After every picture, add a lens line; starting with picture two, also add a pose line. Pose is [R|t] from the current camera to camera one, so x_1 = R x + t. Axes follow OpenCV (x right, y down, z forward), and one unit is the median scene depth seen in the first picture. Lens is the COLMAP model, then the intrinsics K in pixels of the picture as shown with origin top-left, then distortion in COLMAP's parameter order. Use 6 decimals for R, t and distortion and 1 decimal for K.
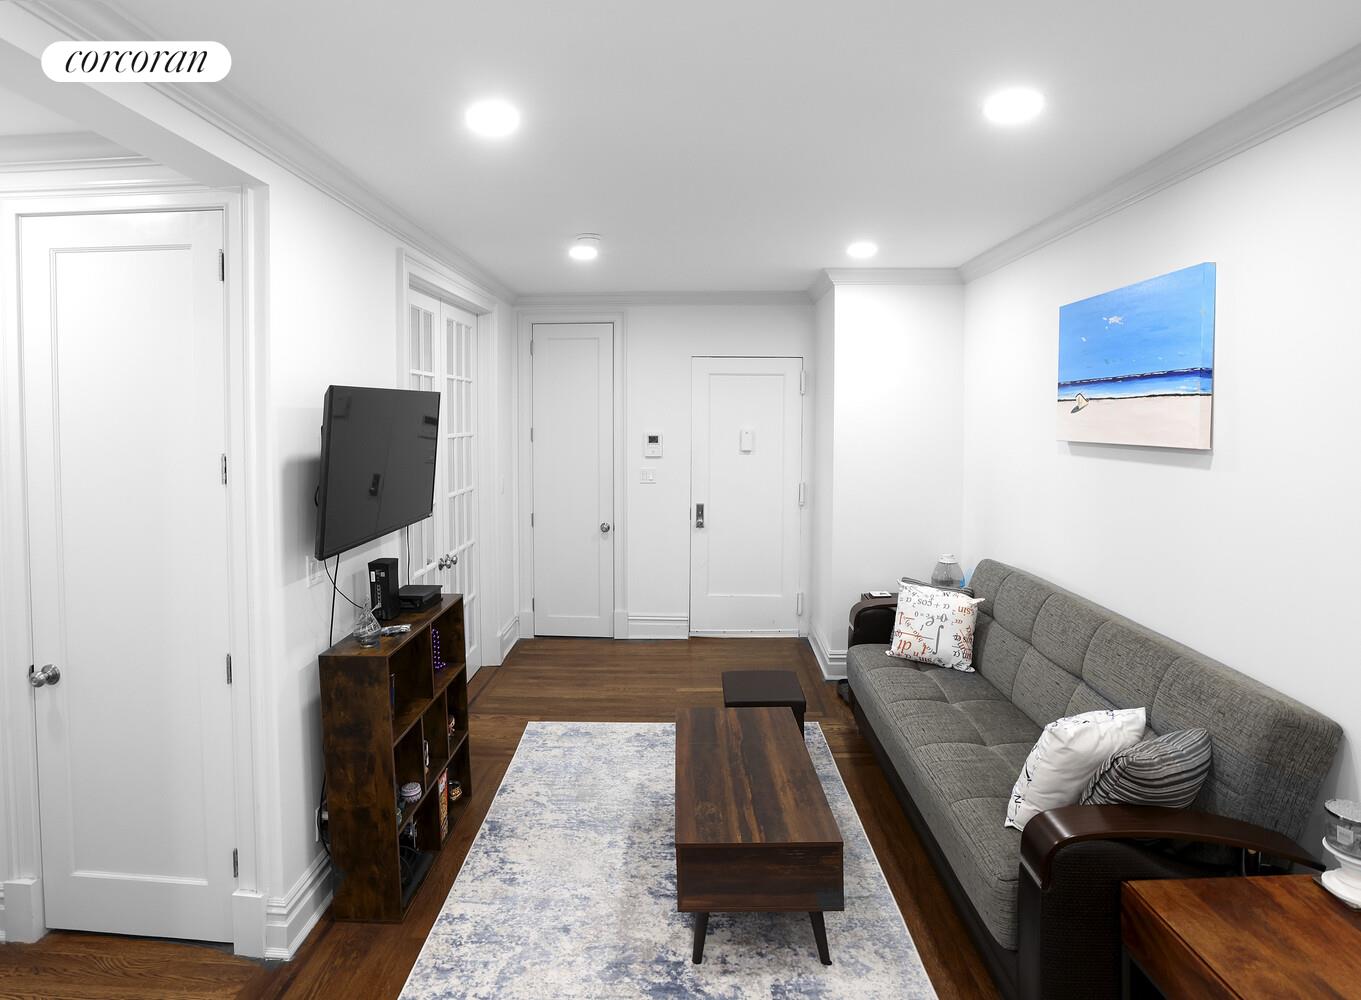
lens RADIAL K [[686.0, 0, 661.4], [0, 686.0, 445.1], [0, 0, 1]] dist [-0.024094, 0.000491]
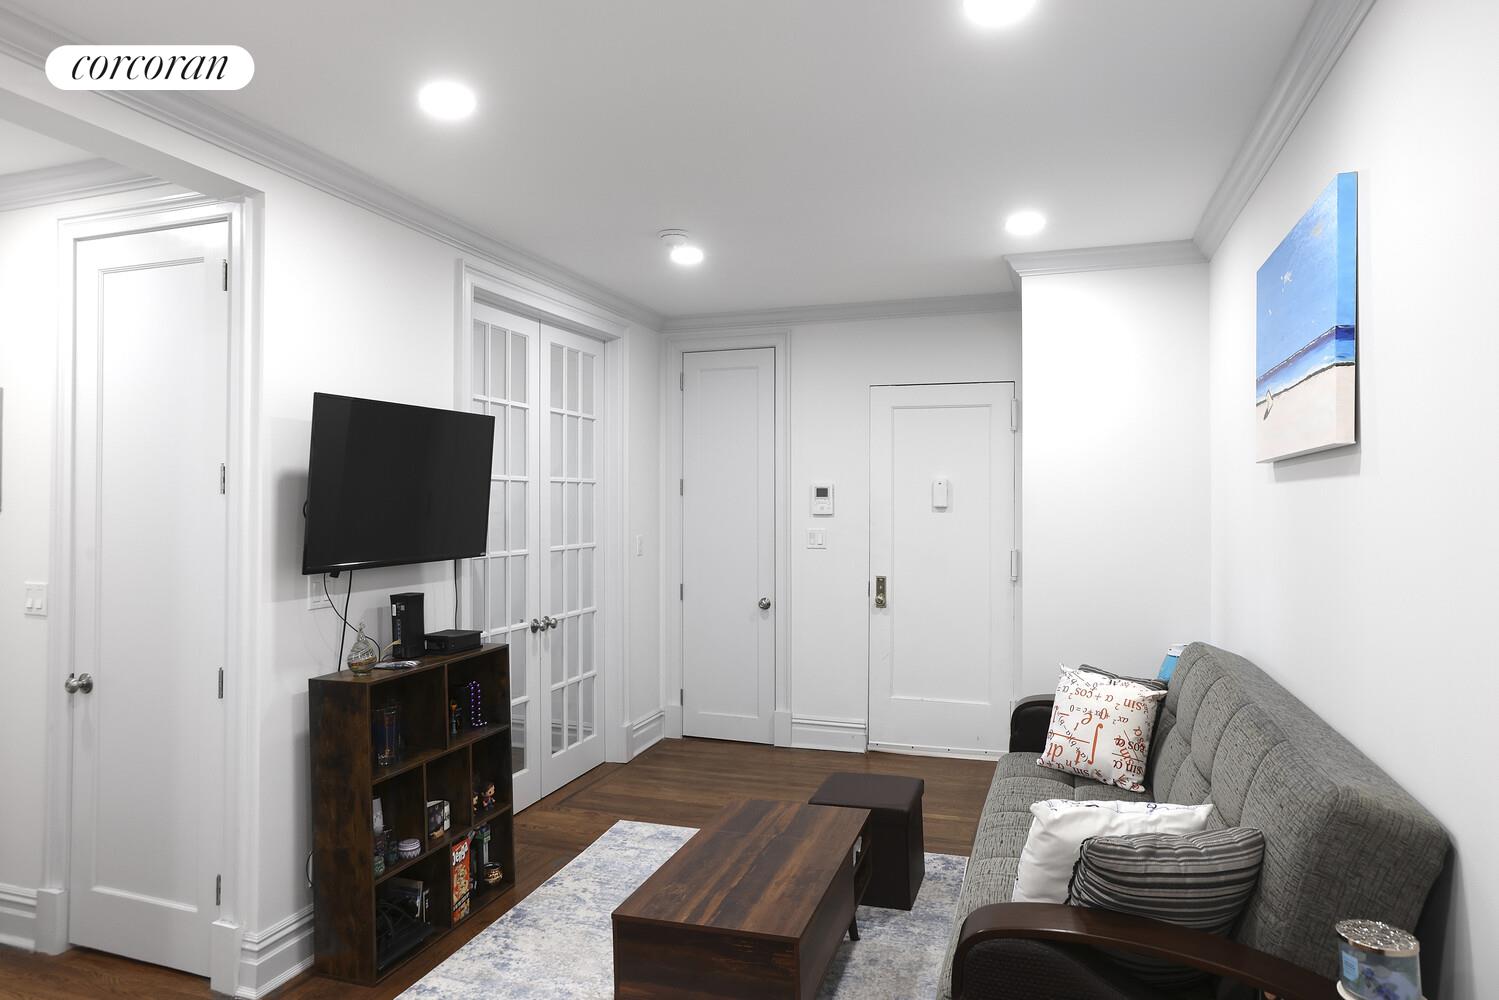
lens RADIAL K [[911.7, 0, 747.6], [0, 911.7, 504.8], [0, 0, 1]] dist [-0.003328, 0.006726]
pose [[0.958030, 0.006321, -0.286599, 0.399821], [-0.018369, 0.999056, -0.039371, 0.094668], [0.286080, 0.042983, 0.957241, -0.046145]]
